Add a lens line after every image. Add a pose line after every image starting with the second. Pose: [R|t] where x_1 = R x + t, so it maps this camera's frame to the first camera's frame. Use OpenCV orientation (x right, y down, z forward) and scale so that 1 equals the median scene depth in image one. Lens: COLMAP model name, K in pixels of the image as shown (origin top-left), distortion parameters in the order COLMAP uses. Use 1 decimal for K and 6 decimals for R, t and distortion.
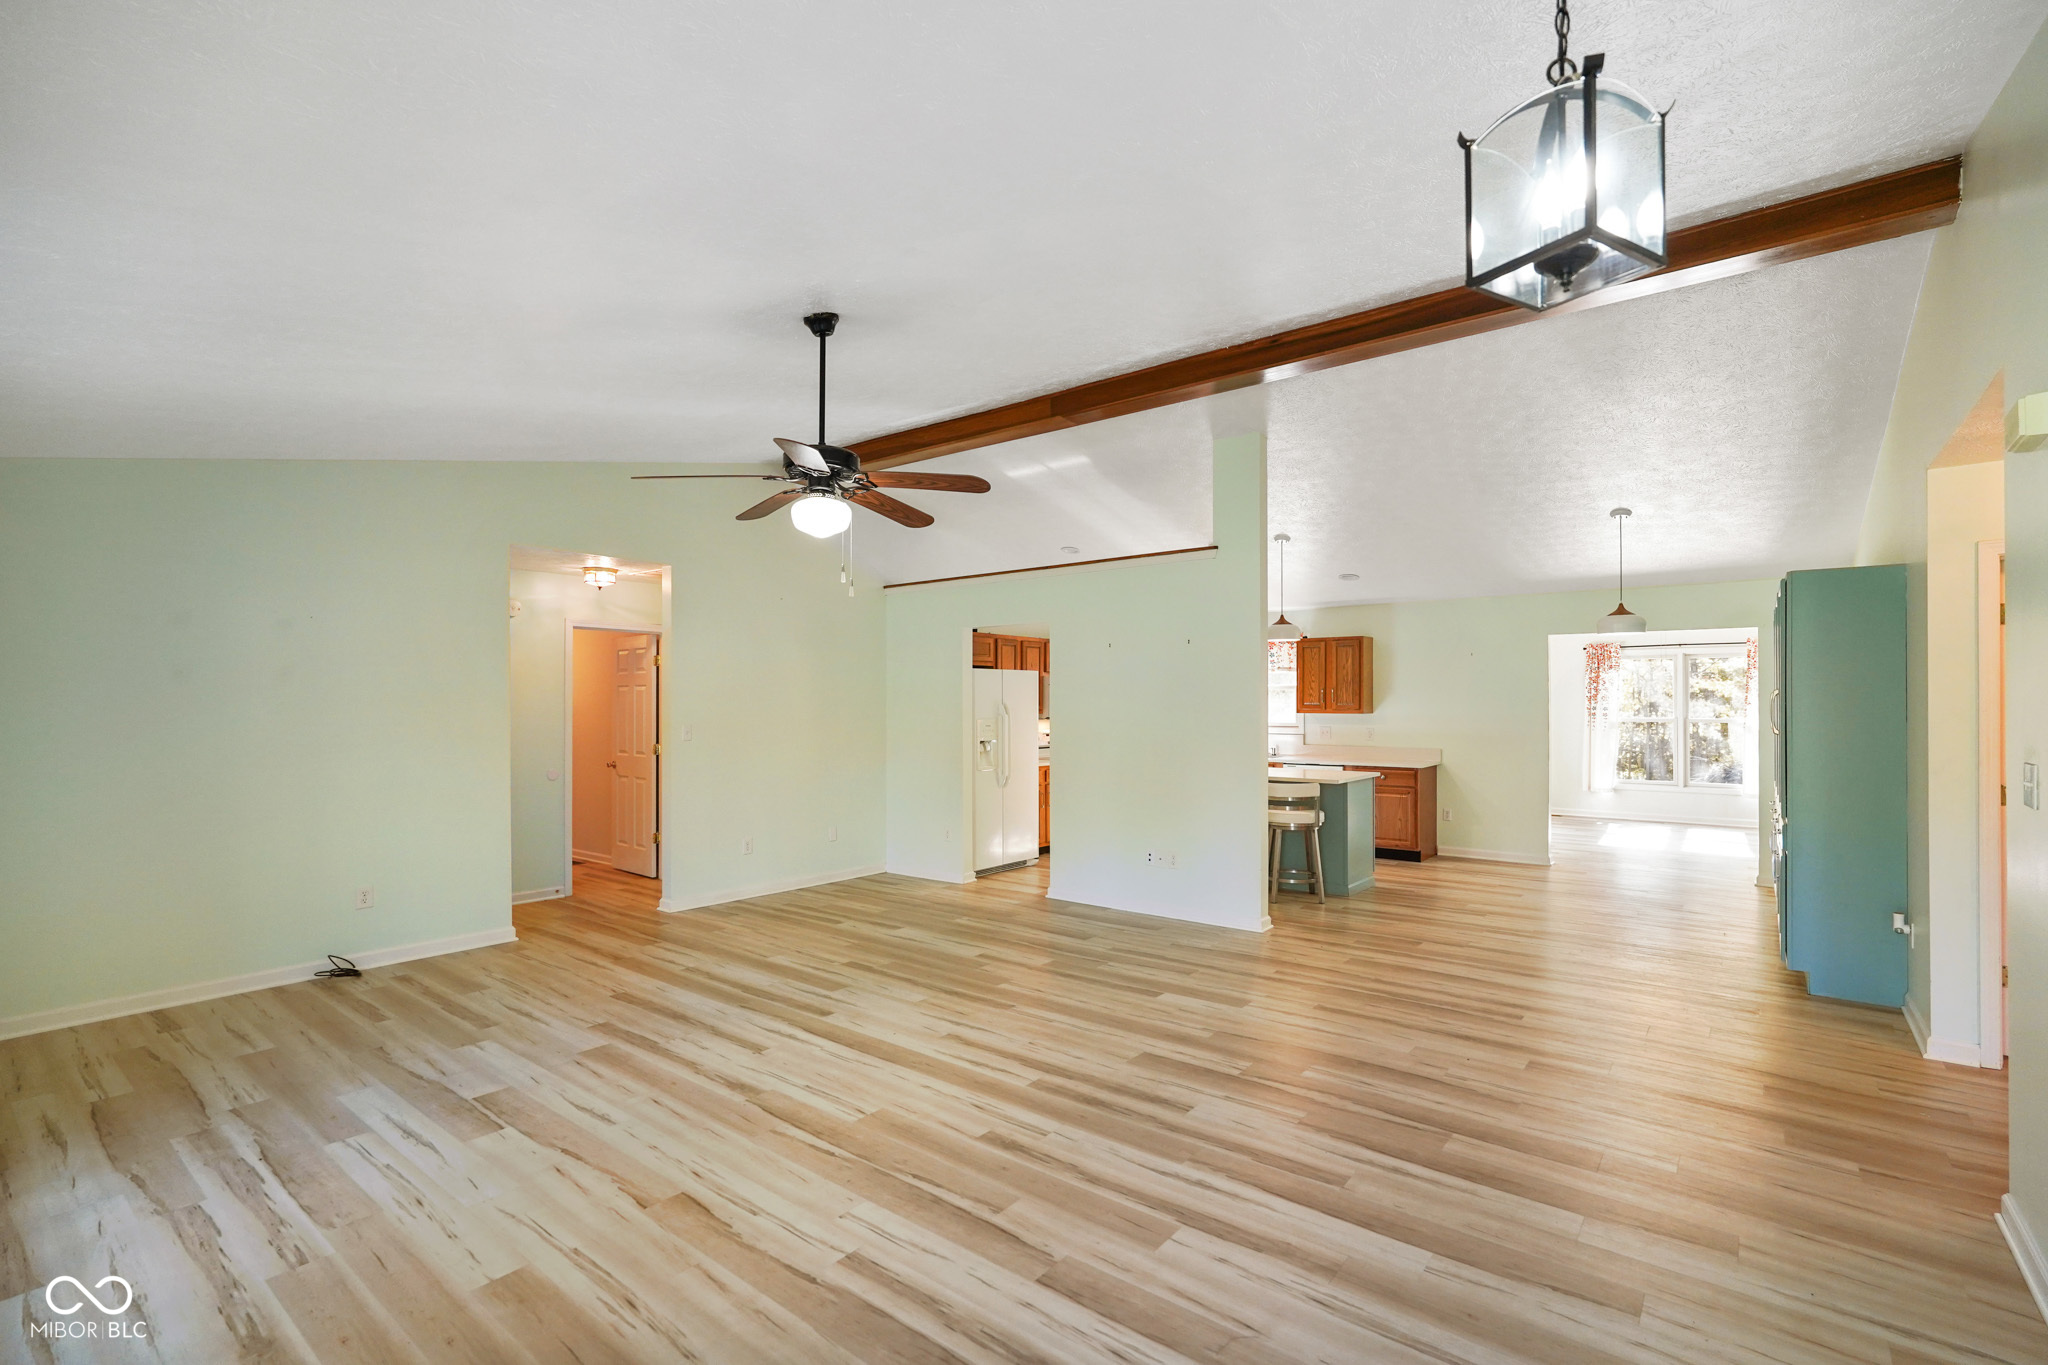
lens RADIAL K [[941.3, 0, 1018.5], [0, 941.3, 695.2], [0, 0, 1]] dist [-0.009671, 0.001146]
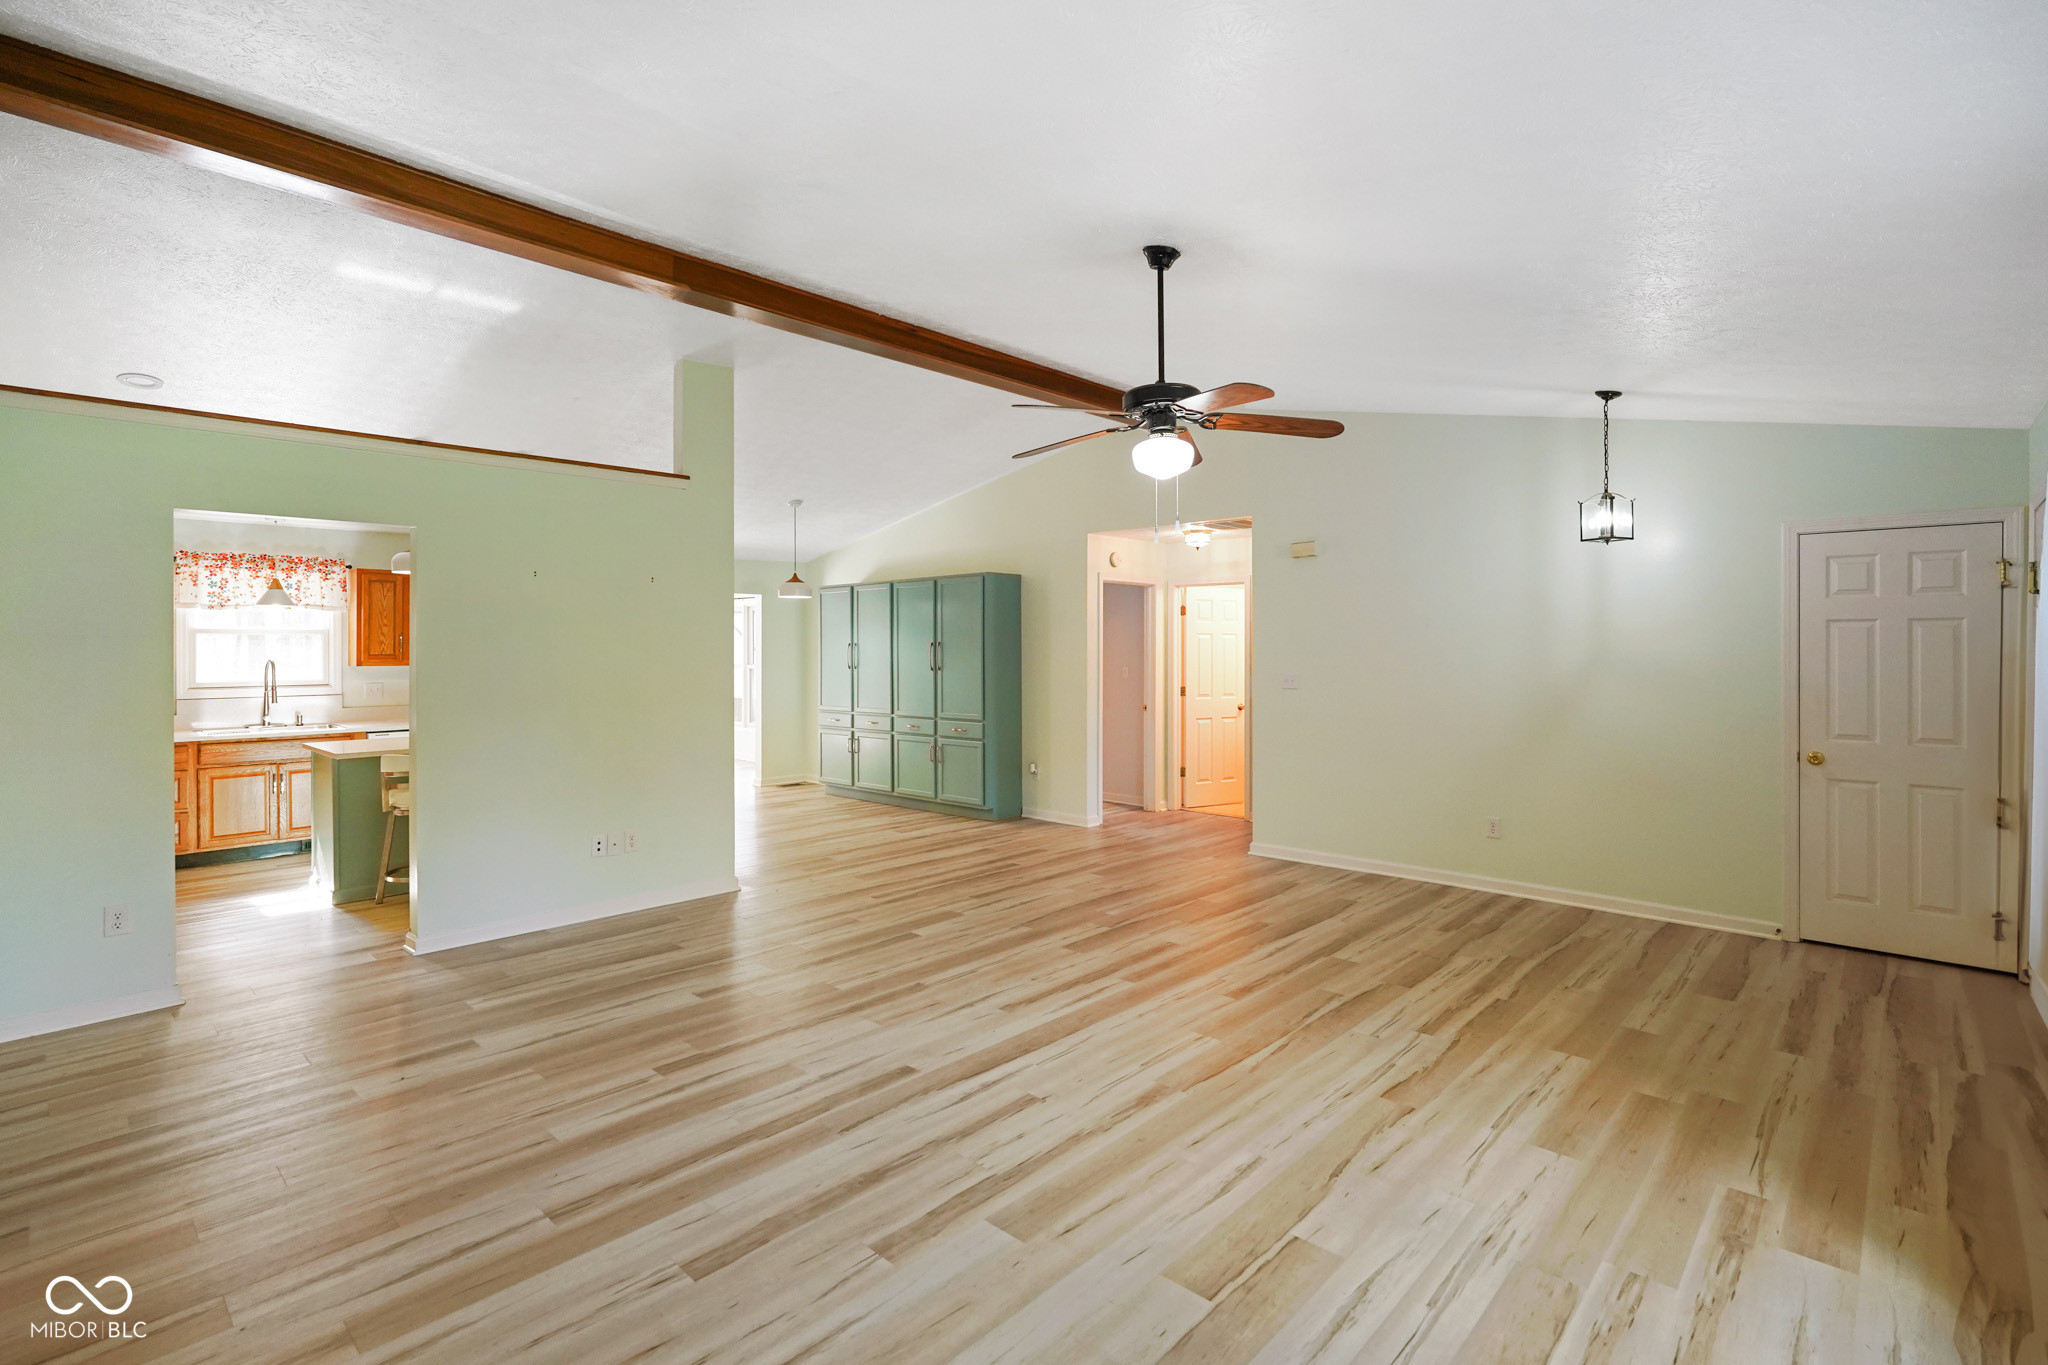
lens RADIAL K [[967.5, 0, 1053.5], [0, 967.5, 651.7], [0, 0, 1]] dist [-0.016439, -0.000016]
pose [[0.048461, -0.001026, 0.998825, -1.068231], [-0.005261, 0.999985, 0.001283, 0.008739], [-0.998811, -0.005316, 0.048455, 0.948920]]
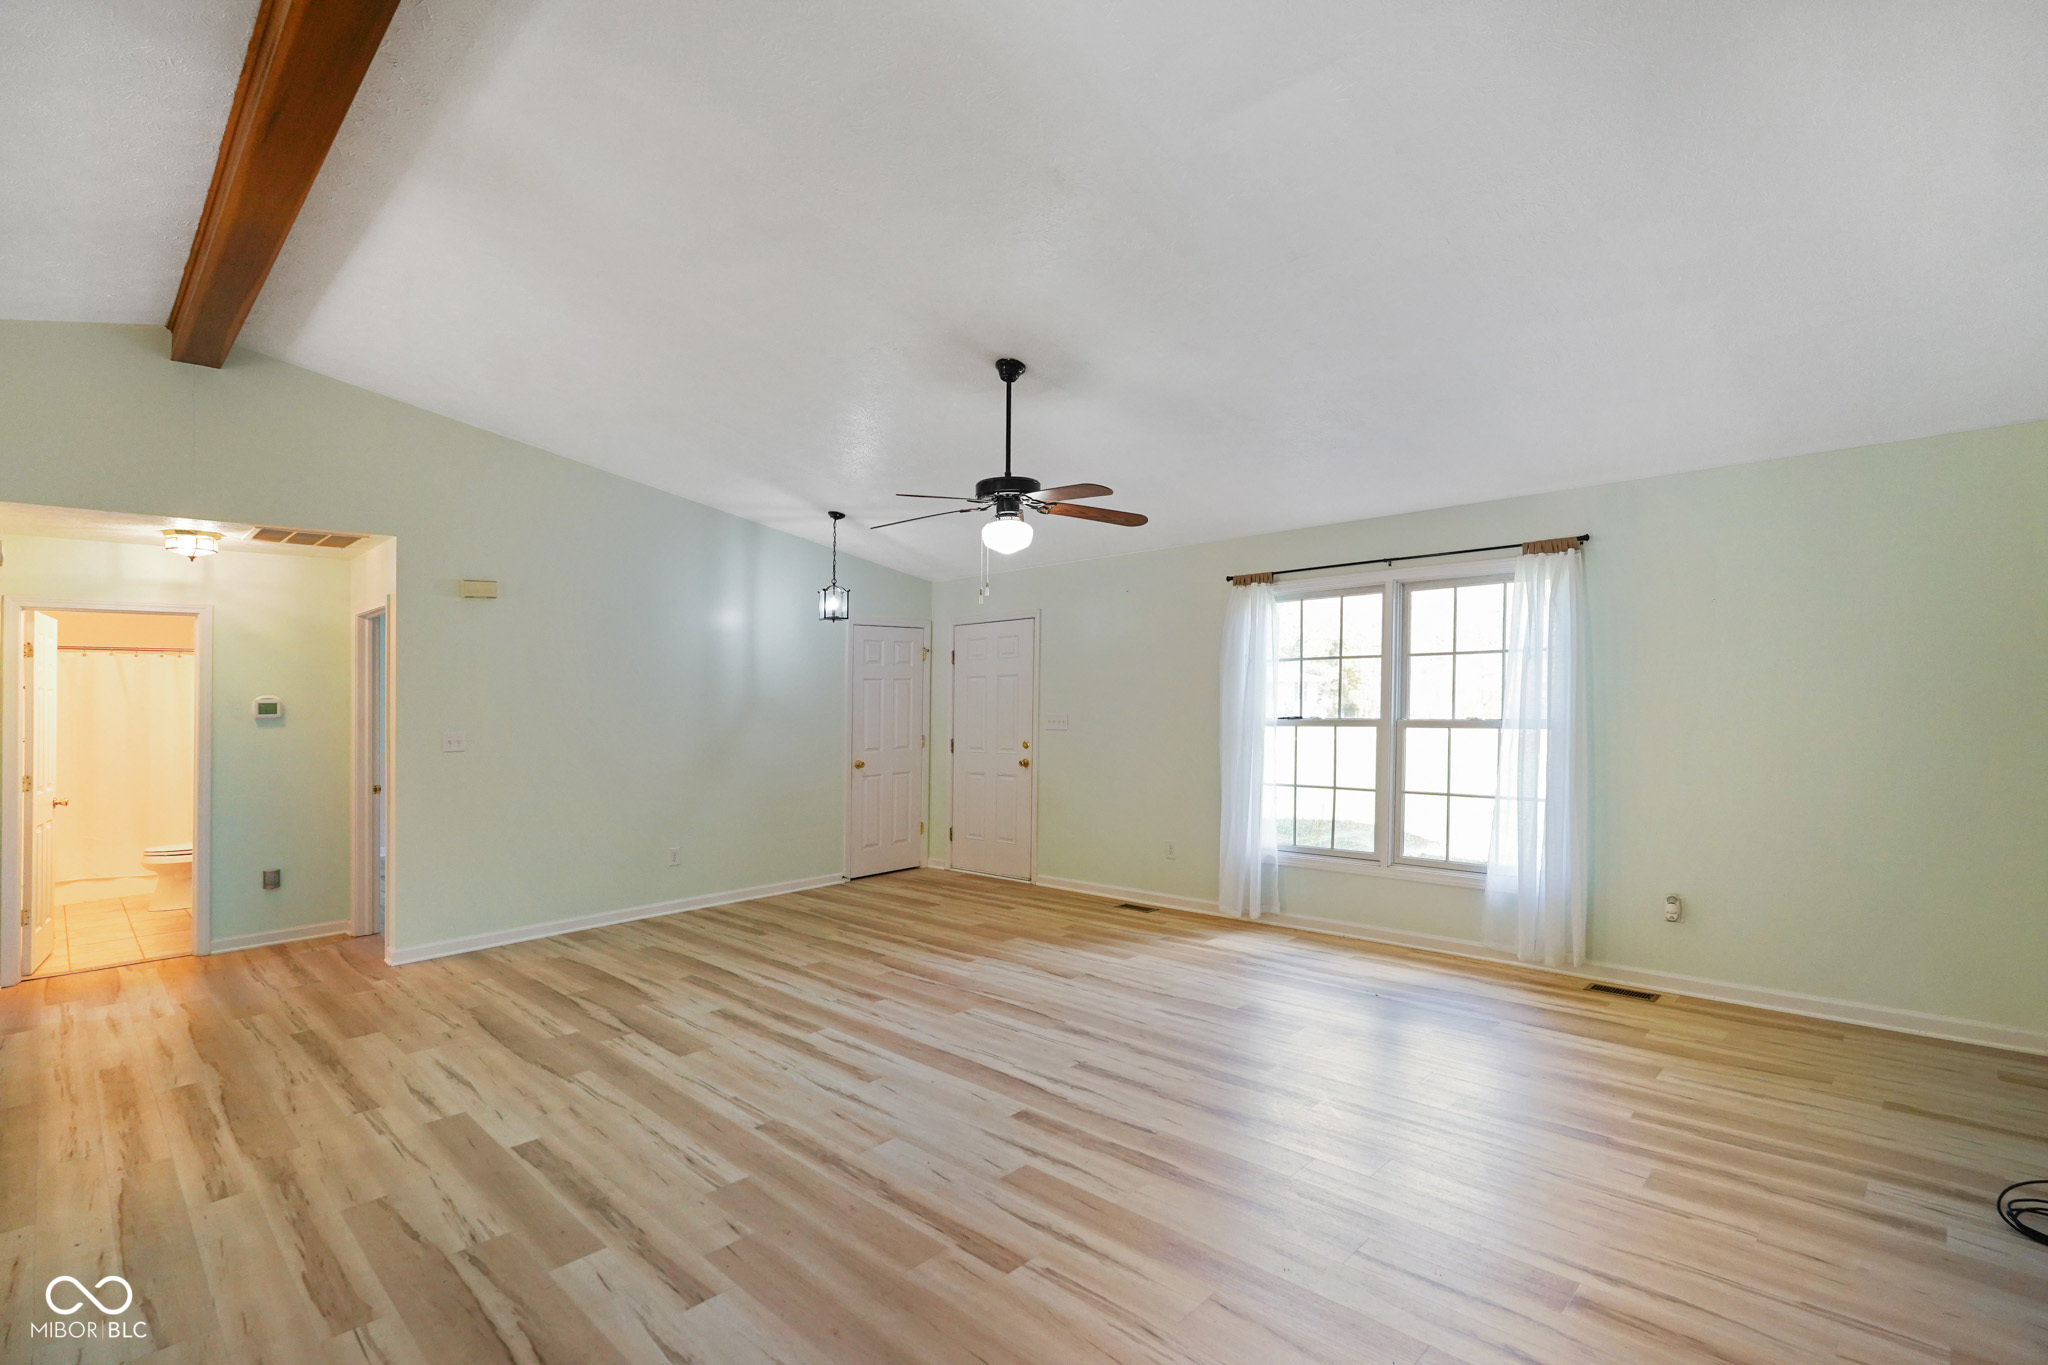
lens RADIAL K [[941.3, 0, 1018.5], [0, 941.3, 695.2], [0, 0, 1]] dist [-0.009671, 0.001146]
pose [[-0.995496, 0.022512, 0.092088, -0.308973], [0.021853, 0.999728, -0.008161, 0.022530], [-0.092246, -0.006112, -0.995717, 1.926601]]
